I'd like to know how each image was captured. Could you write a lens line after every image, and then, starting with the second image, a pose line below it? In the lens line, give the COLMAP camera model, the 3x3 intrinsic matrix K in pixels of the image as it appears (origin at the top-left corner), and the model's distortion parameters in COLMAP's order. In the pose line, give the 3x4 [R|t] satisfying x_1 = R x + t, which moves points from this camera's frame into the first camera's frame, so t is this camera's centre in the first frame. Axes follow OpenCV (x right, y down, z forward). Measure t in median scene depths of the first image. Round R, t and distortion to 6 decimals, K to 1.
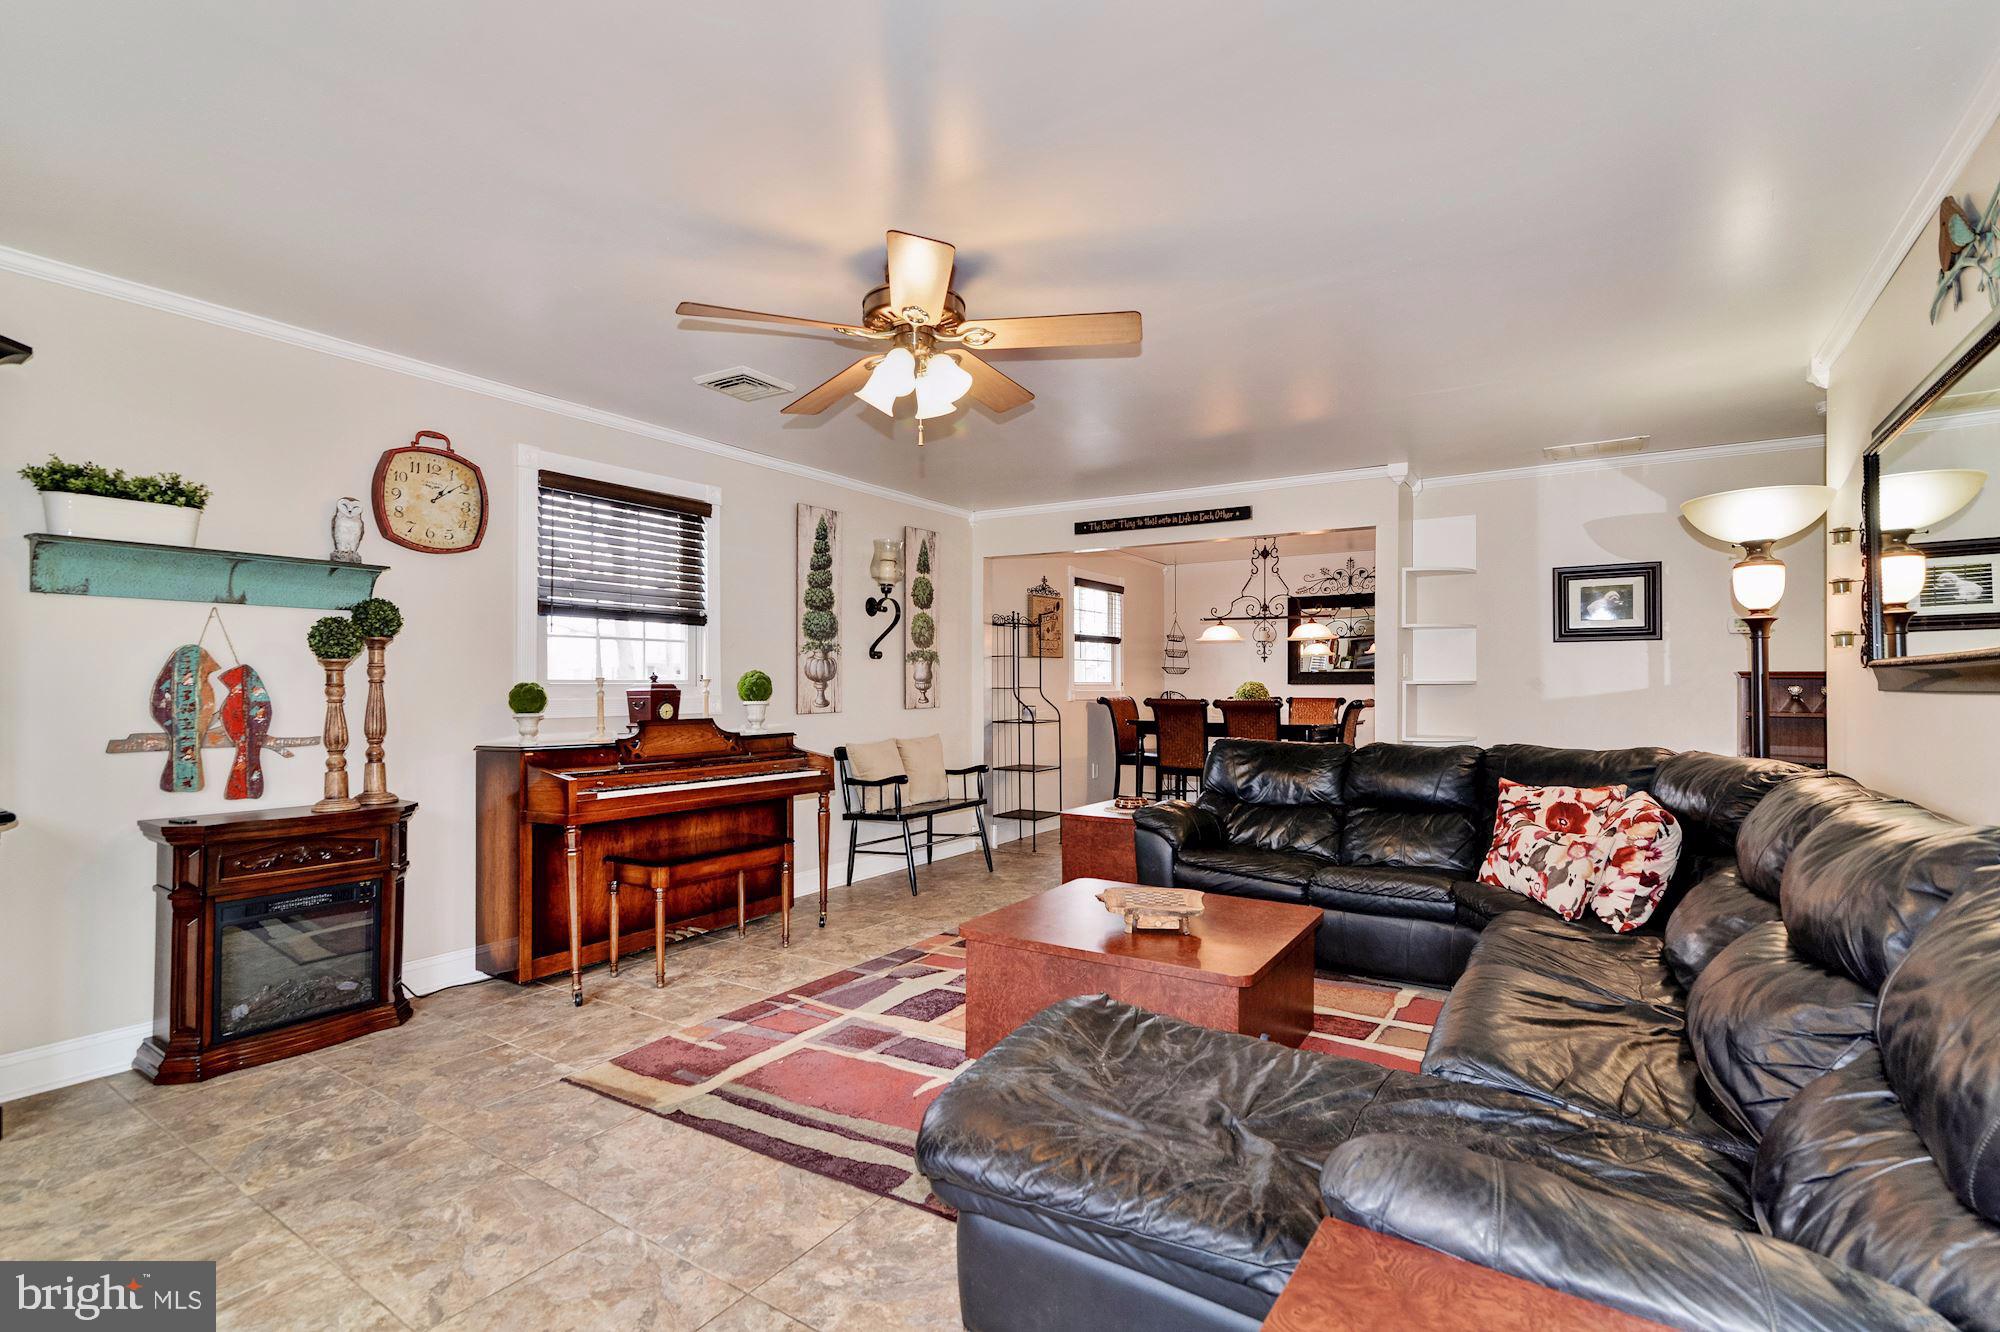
lens RADIAL K [[943.0, 0, 989.2], [0, 943.0, 678.5], [0, 0, 1]] dist [-0.000885, 0.000157]
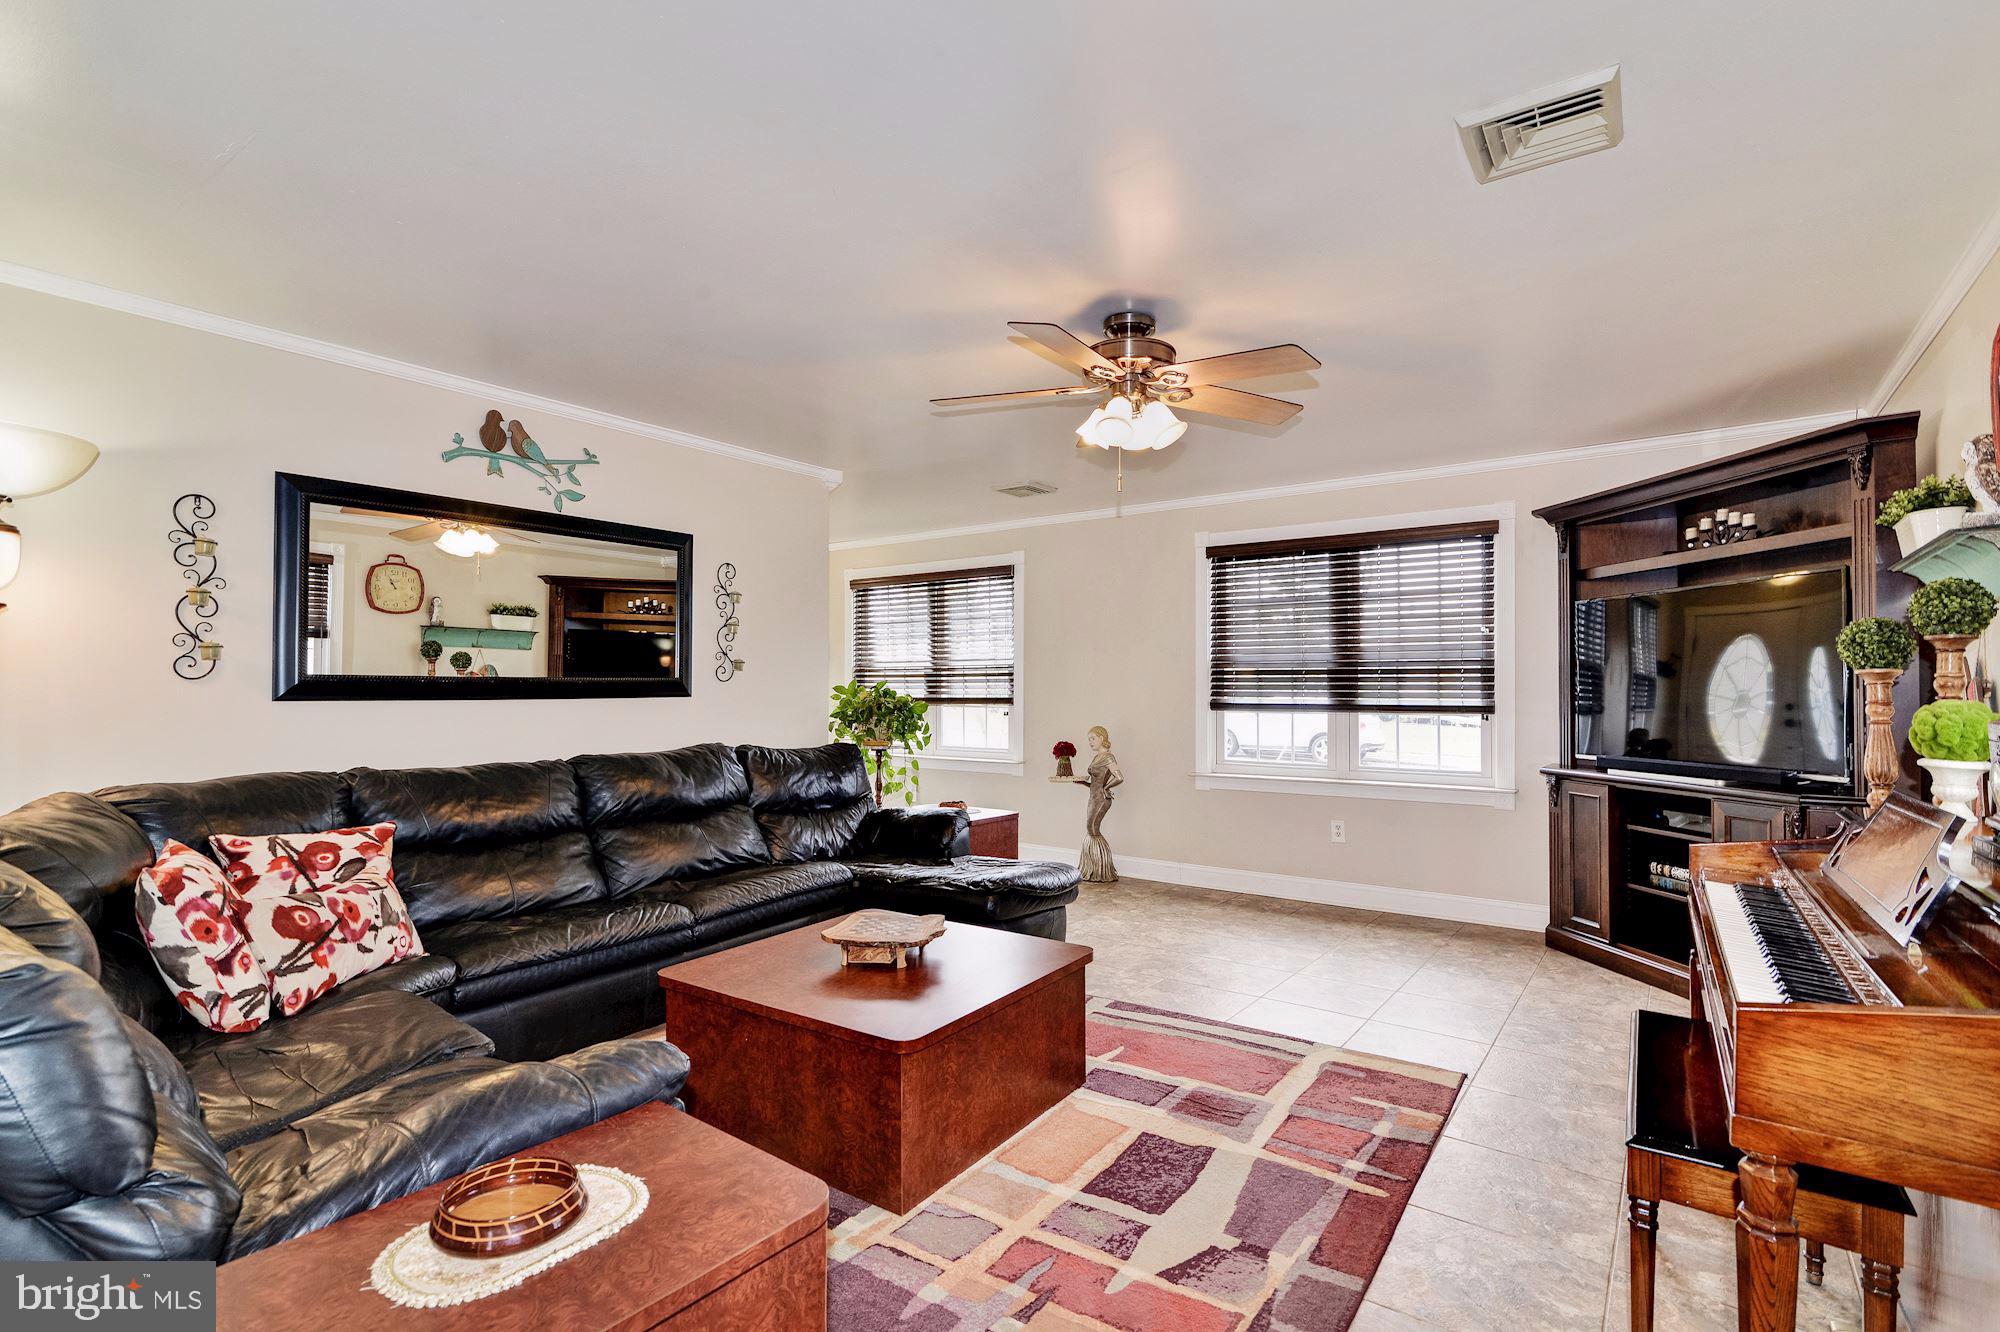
lens RADIAL K [[930.2, 0, 995.6], [0, 930.2, 673.8], [0, 0, 1]] dist [0.000733, -0.000713]
pose [[-0.999126, -0.001803, 0.041767, 0.021941], [-0.002783, 0.999722, -0.023414, 0.002677], [-0.041713, -0.023510, -0.998853, 1.539552]]
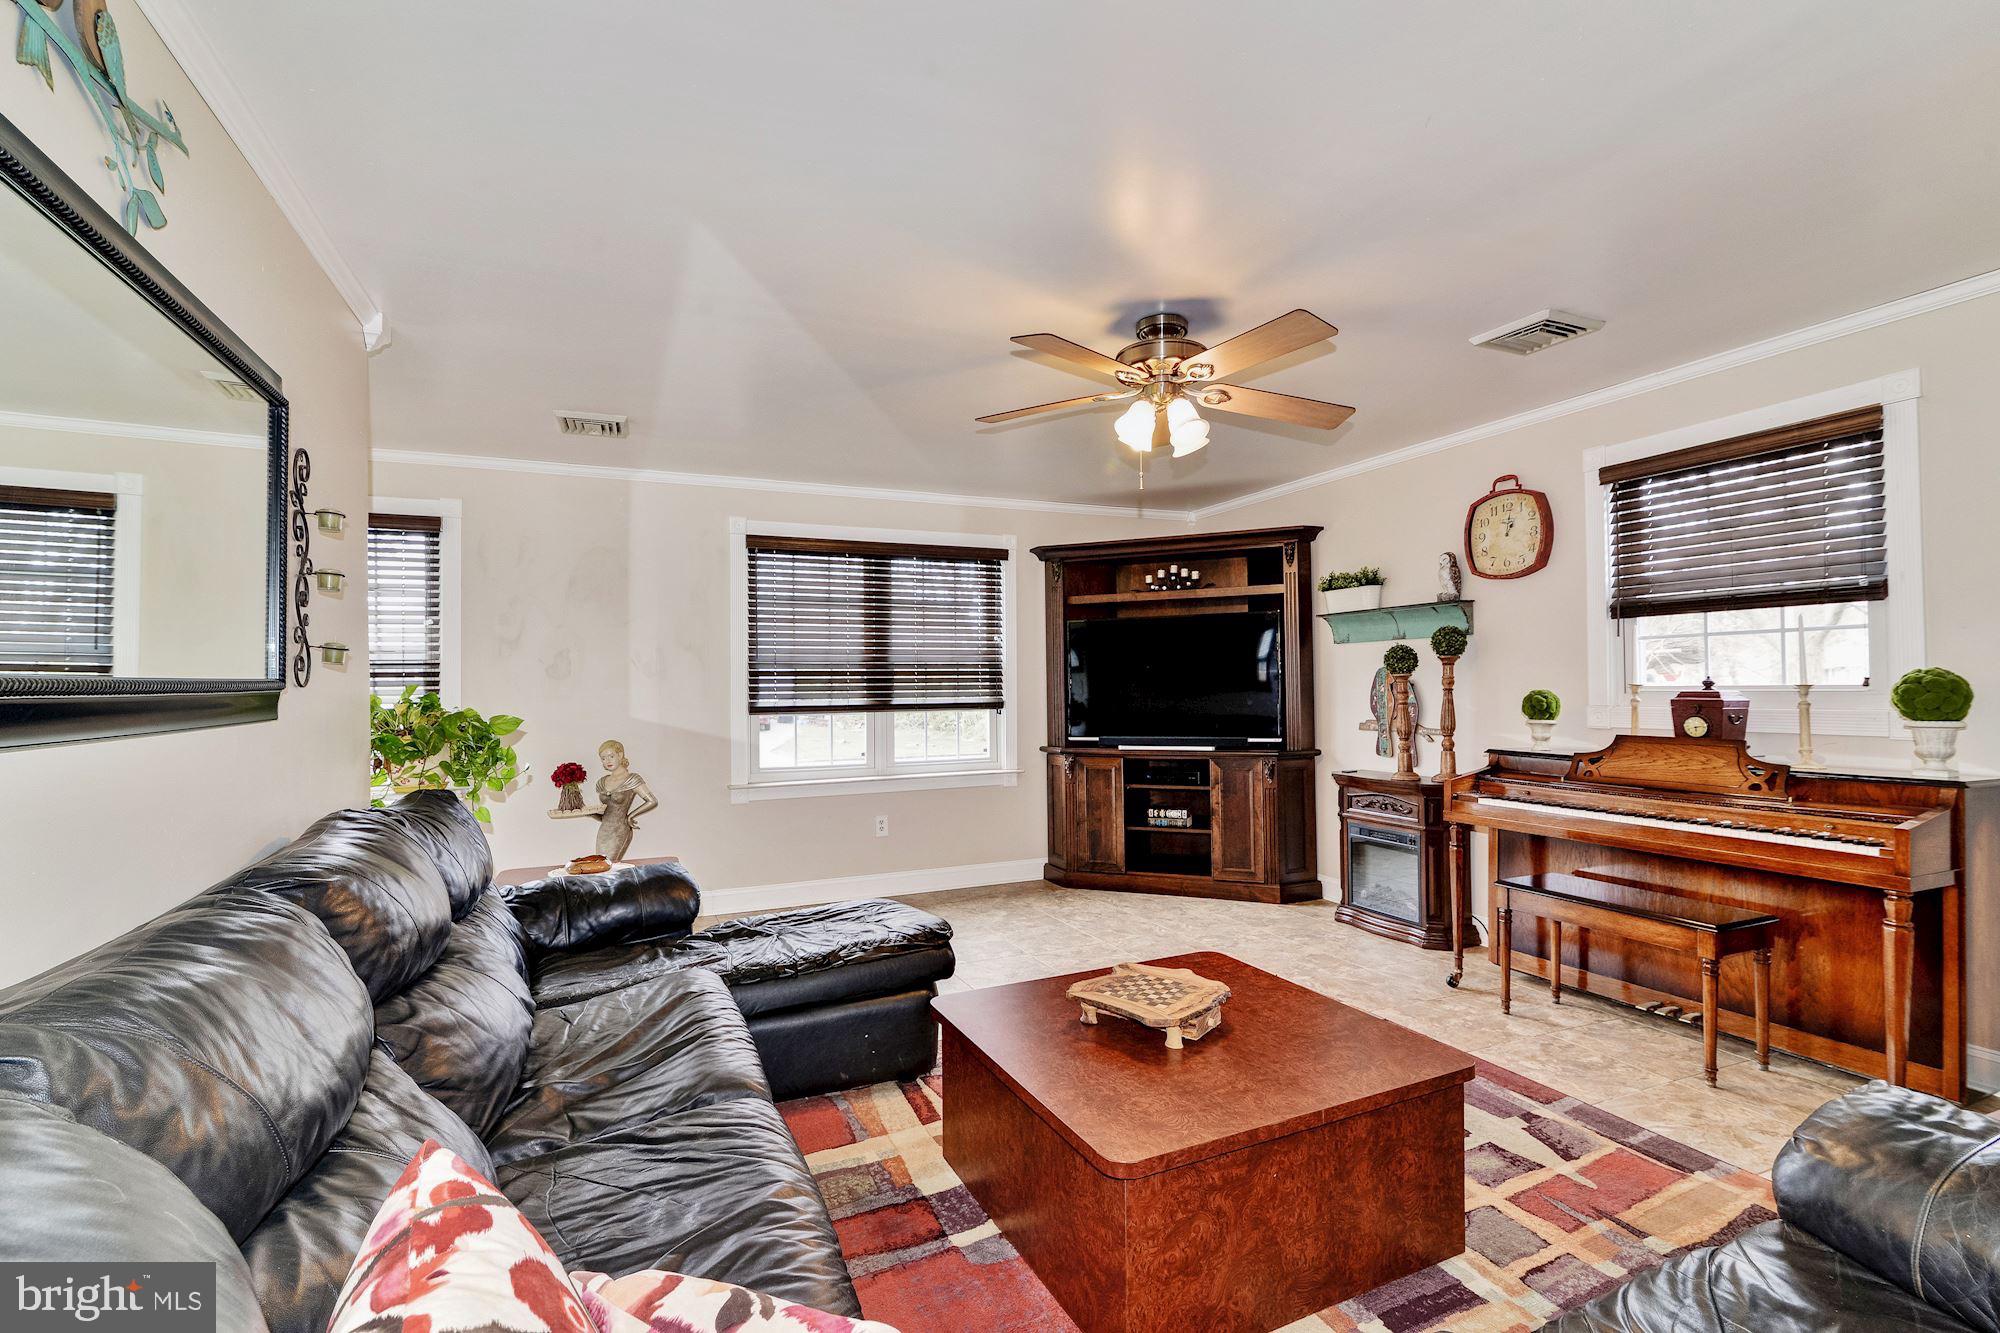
lens RADIAL K [[907.0, 0, 1003.1], [0, 907.0, 663.2], [0, 0, 1]] dist [-0.000317, 0.000269]
pose [[-0.537953, -0.014716, -0.842847, 0.677300], [0.017056, 0.999453, -0.028337, -0.006780], [0.842803, -0.029619, -0.537407, 1.041423]]
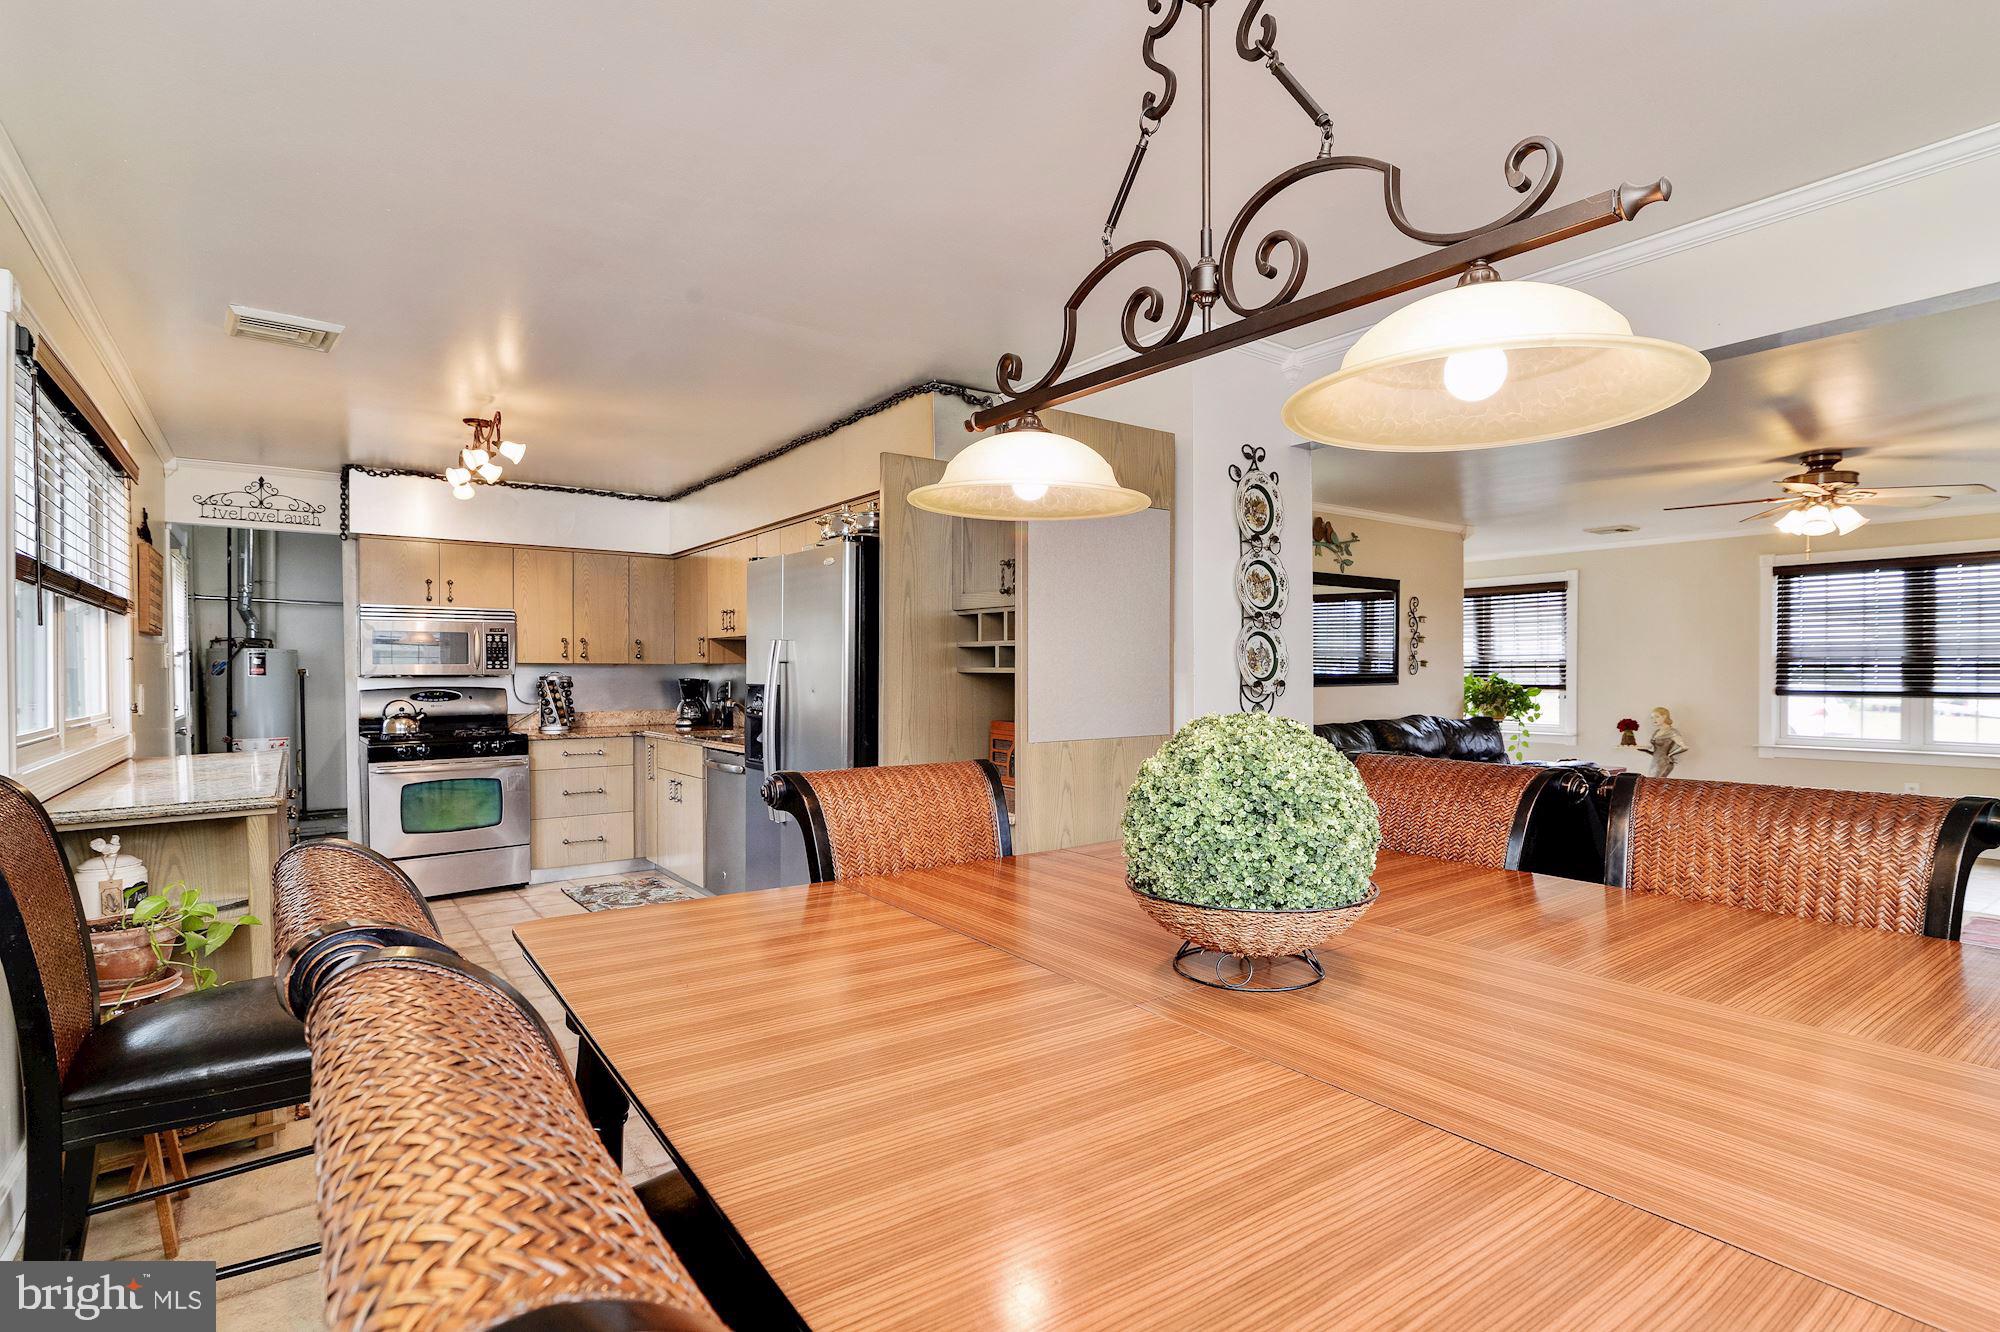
lens RADIAL K [[921.4, 0, 1006.2], [0, 921.4, 680.7], [0, 0, 1]] dist [0.018509, -0.001288]
pose [[-0.936636, -0.003148, 0.350290, 0.556632], [-0.003014, 0.999995, 0.000927, -0.001970], [-0.350291, -0.000188, -0.936641, 2.382299]]
